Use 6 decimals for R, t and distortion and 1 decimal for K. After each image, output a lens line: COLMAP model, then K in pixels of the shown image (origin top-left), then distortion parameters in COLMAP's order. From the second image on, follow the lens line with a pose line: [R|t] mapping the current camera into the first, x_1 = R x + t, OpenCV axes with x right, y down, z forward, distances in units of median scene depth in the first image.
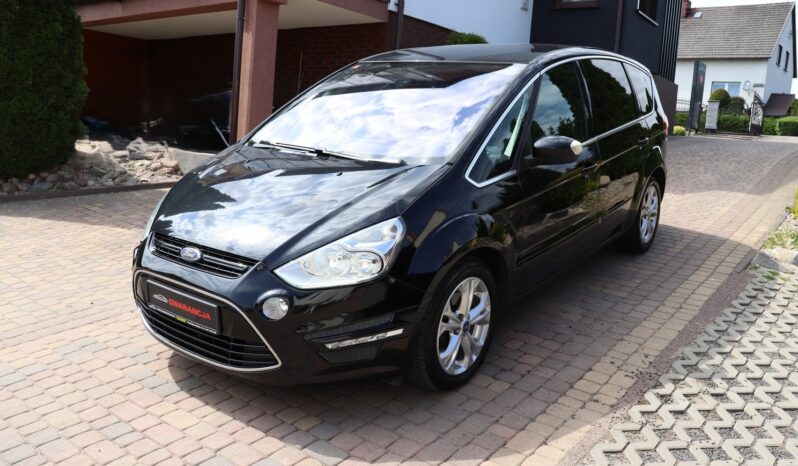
lens RADIAL K [[647.6, 0, 383.6], [0, 647.6, 232.9], [0, 0, 1]] dist [-0.169978, 0.137888]
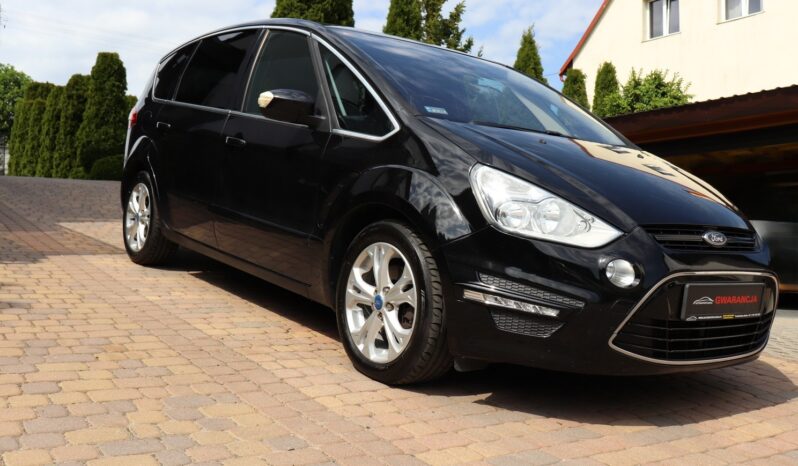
lens RADIAL K [[776.3, 0, 374.2], [0, 776.3, 232.0], [0, 0, 1]] dist [-0.117950, 0.218846]
pose [[0.284158, -0.049557, 0.957496, -1.274411], [0.152492, 0.988287, 0.005895, -0.045027], [-0.946573, 0.144335, 0.288386, 1.034308]]
